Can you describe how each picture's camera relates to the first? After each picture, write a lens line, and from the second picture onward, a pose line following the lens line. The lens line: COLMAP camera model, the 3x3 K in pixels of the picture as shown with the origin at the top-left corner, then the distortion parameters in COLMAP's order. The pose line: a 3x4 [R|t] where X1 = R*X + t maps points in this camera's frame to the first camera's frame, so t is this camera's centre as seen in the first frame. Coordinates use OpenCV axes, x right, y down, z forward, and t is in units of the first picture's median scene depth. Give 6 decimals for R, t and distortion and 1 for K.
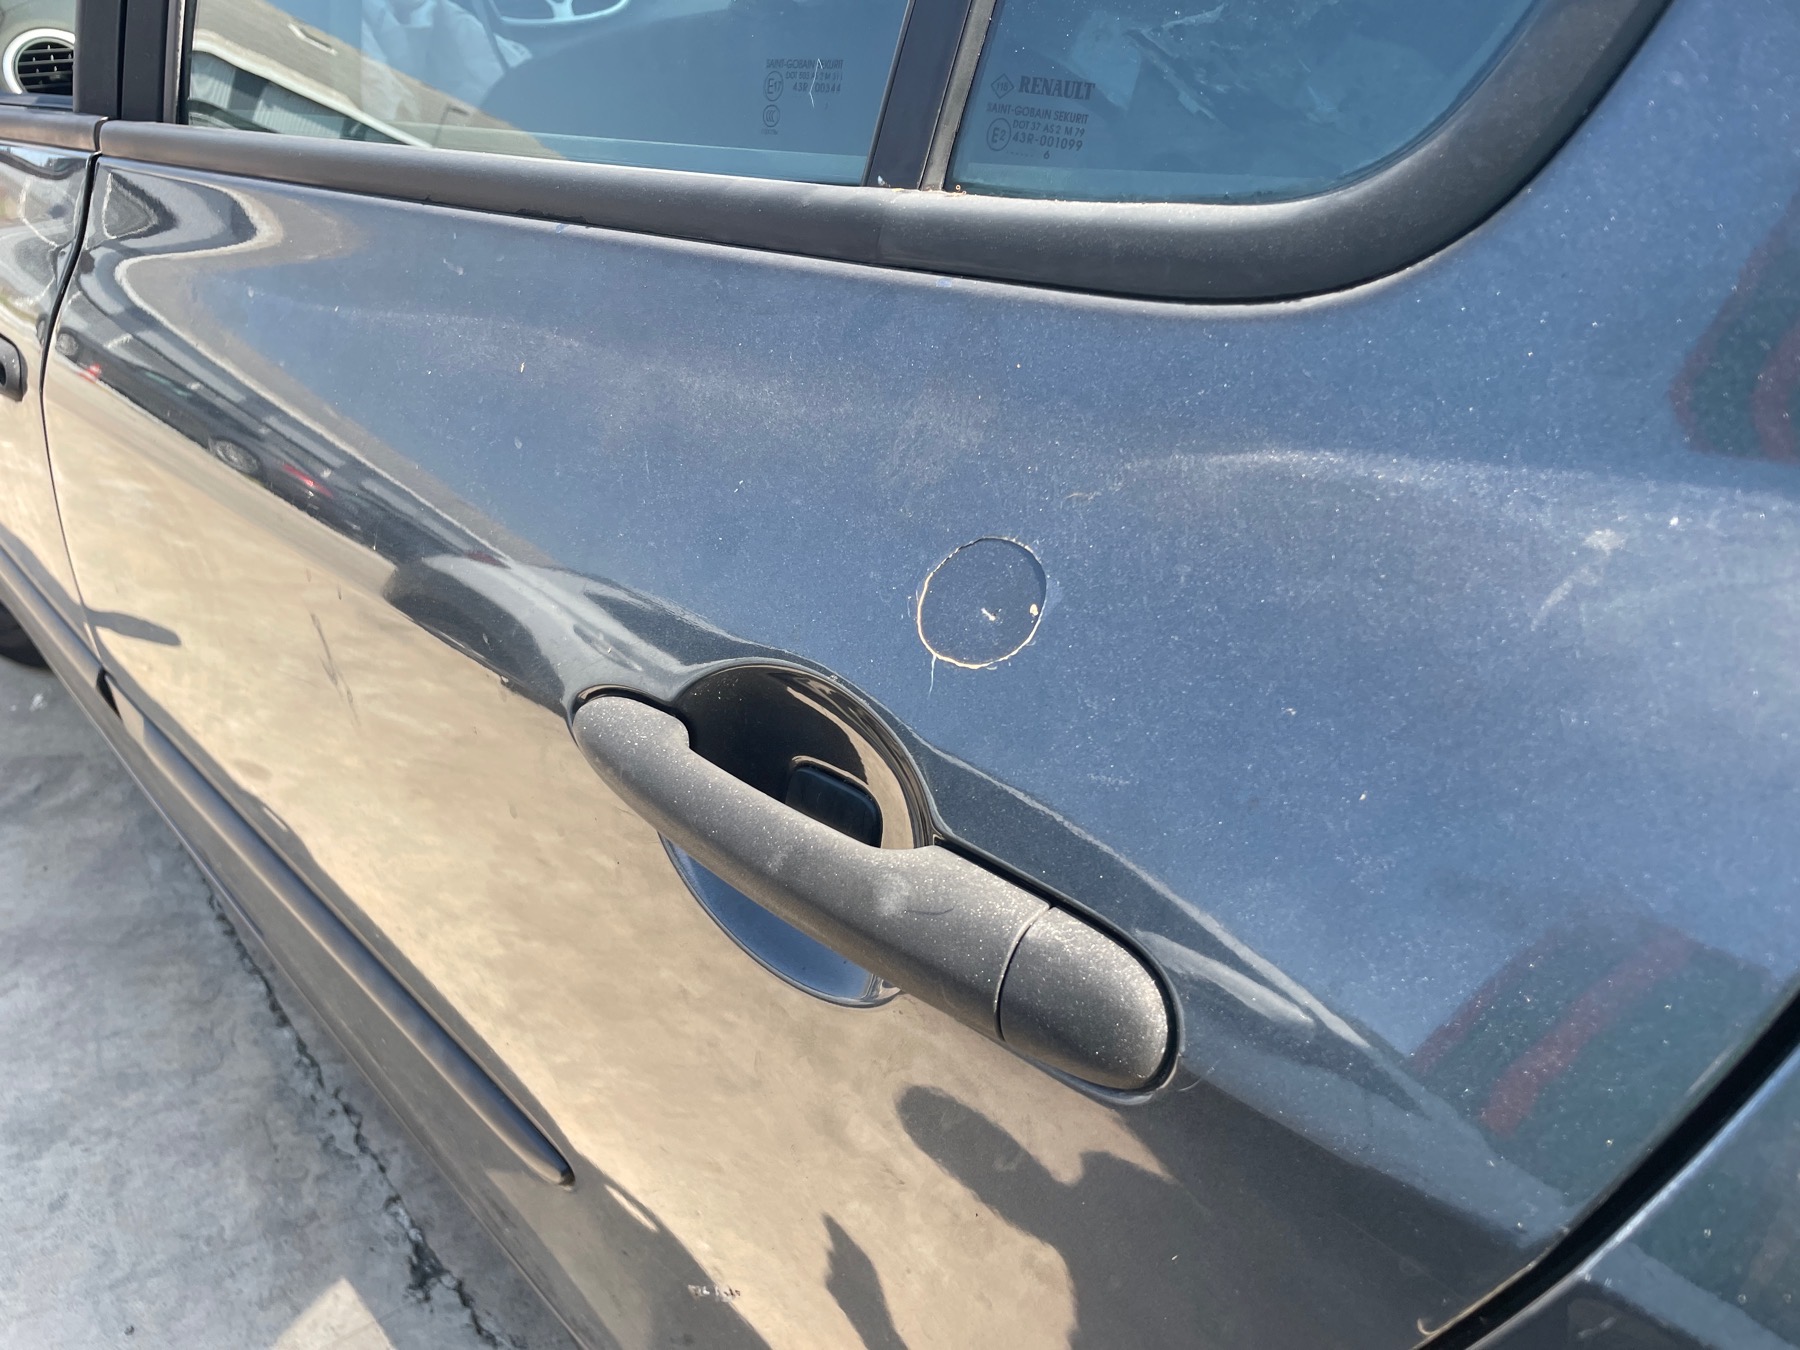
lens RADIAL K [[1370.7, 0, 879.7], [0, 1370.7, 663.9], [0, 0, 1]] dist [0.075633, -0.103758]
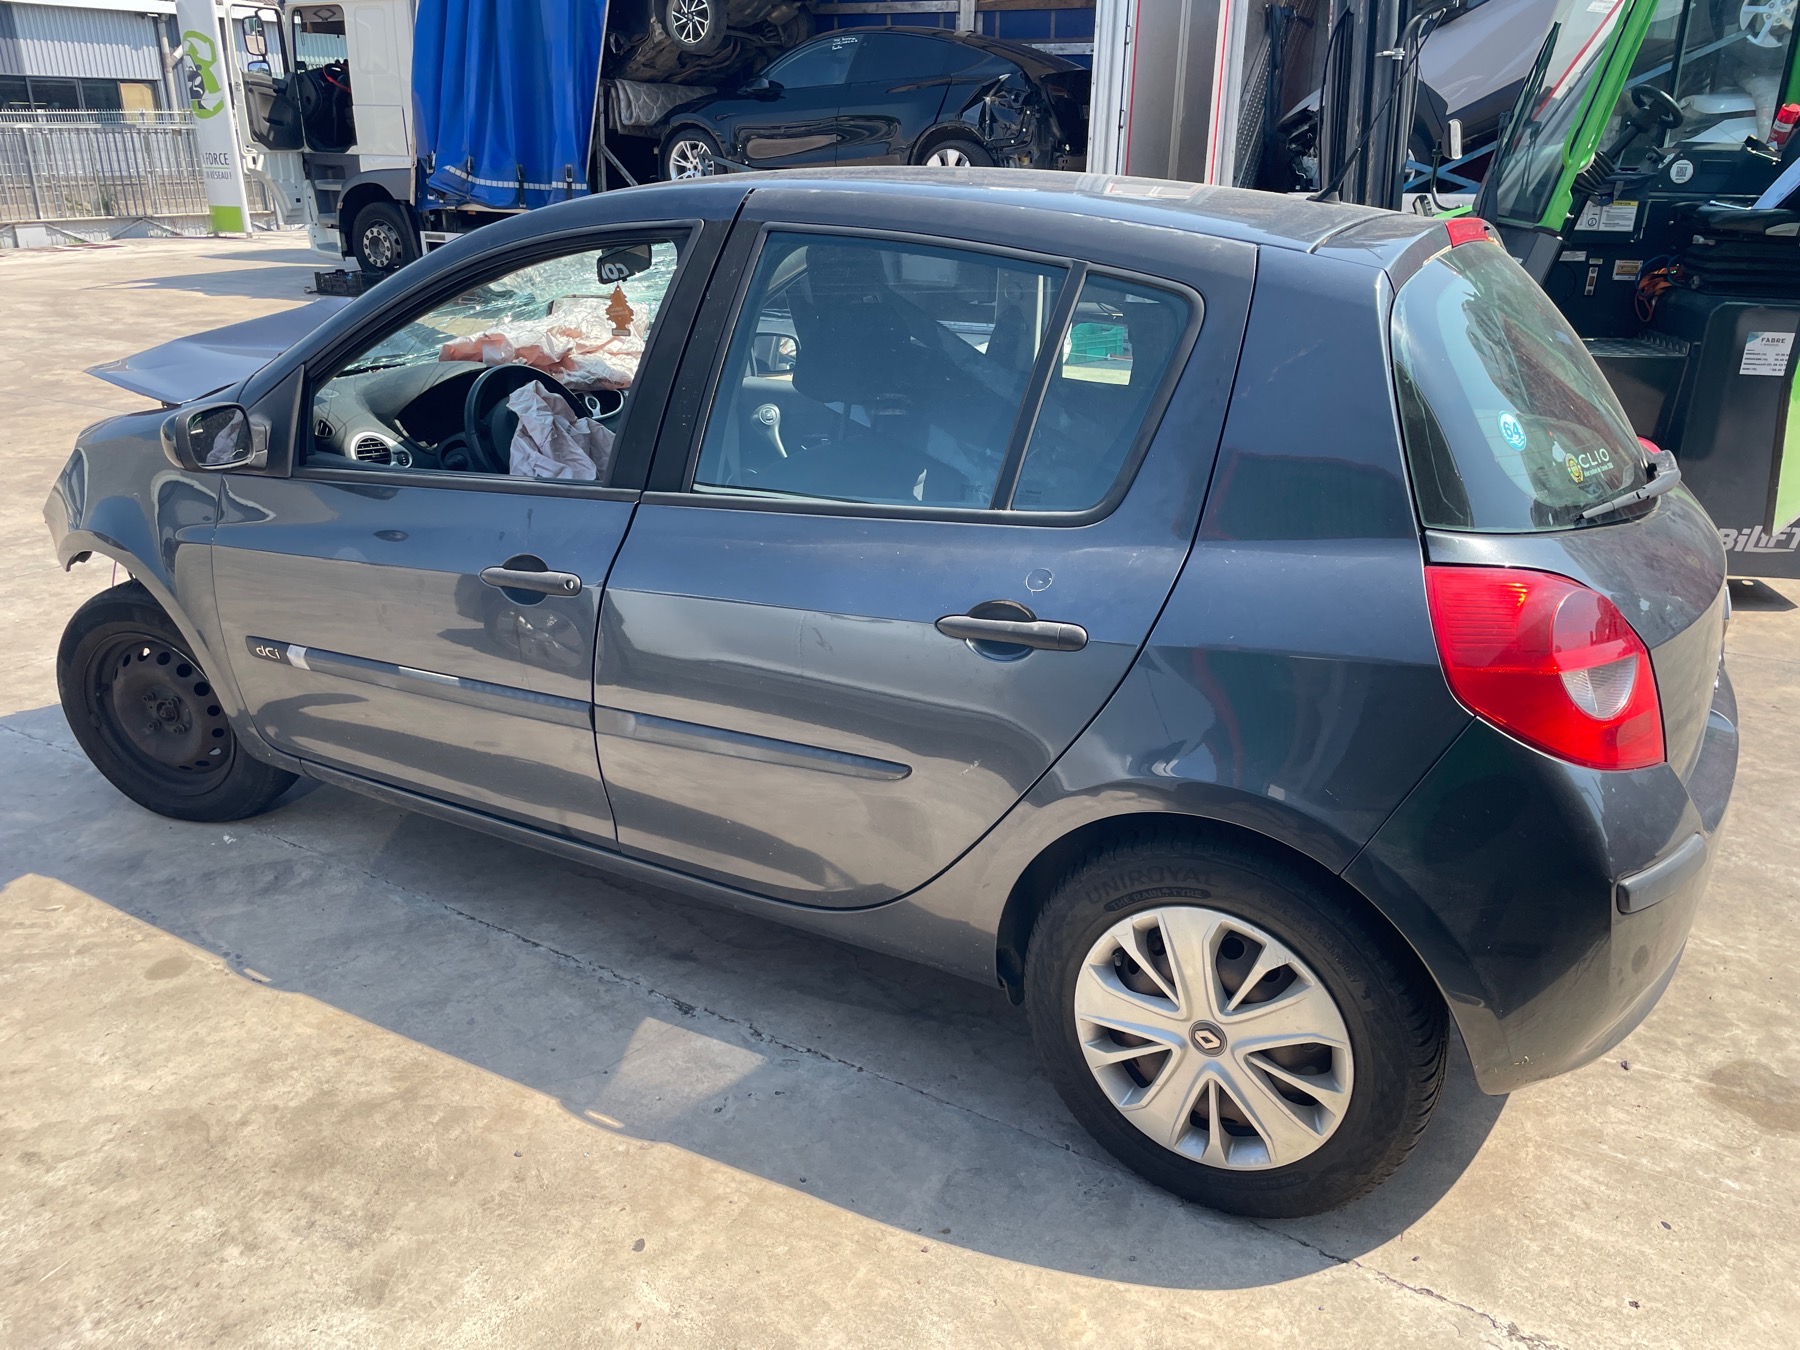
lens RADIAL K [[1372.7, 0, 908.6], [0, 1372.7, 669.9], [0, 0, 1]] dist [0.081688, -0.112405]
pose [[0.950644, -0.068212, 0.302694, -0.548783], [0.123948, 0.977804, -0.168926, 0.304186], [-0.284452, 0.198107, 0.937998, -1.029515]]
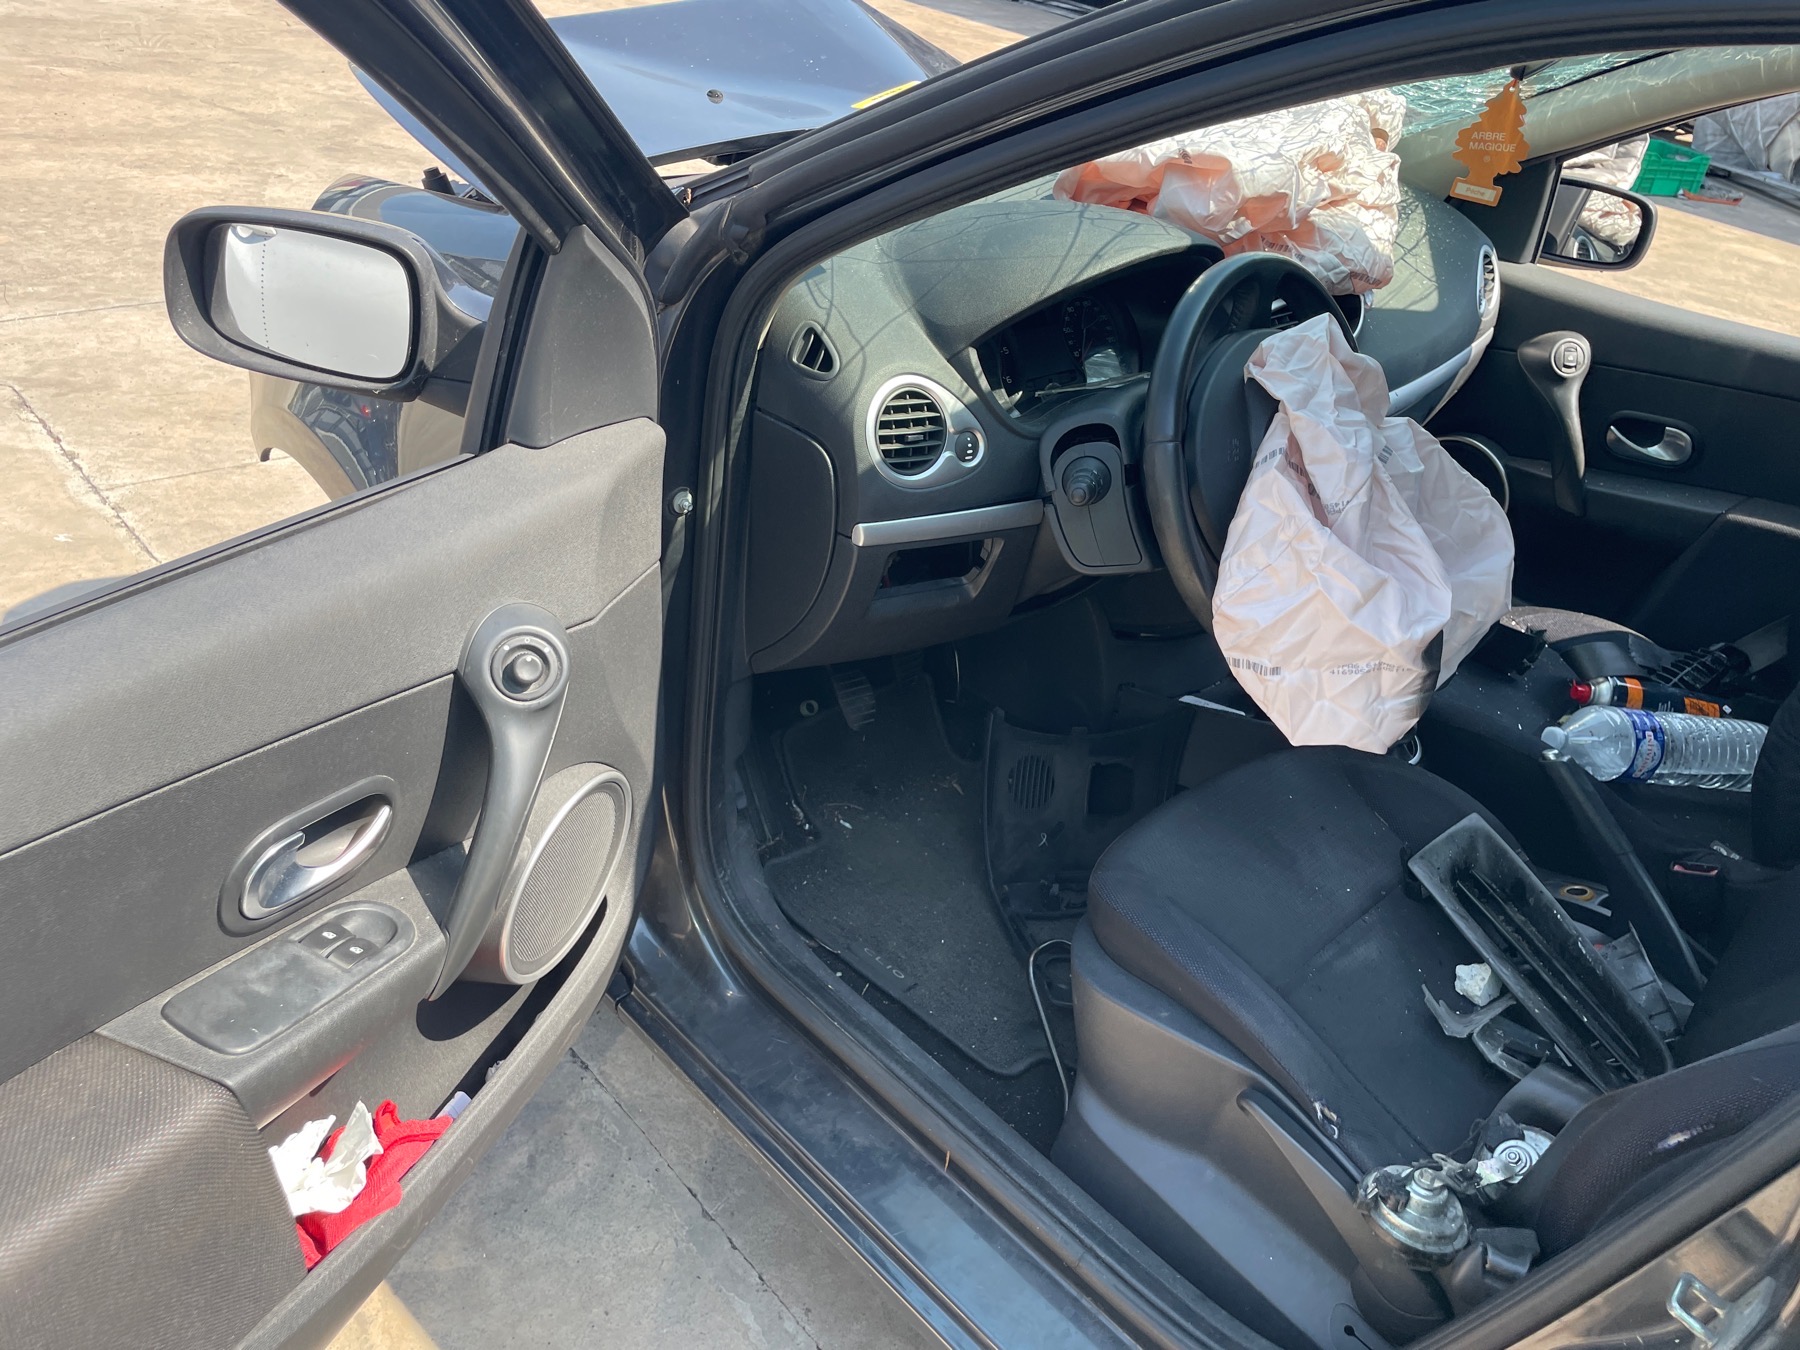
lens RADIAL K [[1372.7, 0, 908.6], [0, 1372.7, 669.9], [0, 0, 1]] dist [0.081688, -0.112405]
pose [[0.982350, 0.116922, 0.146005, -0.770778], [-0.119972, 0.992702, 0.012235, -0.332522], [-0.143509, -0.029536, 0.989208, 0.250618]]
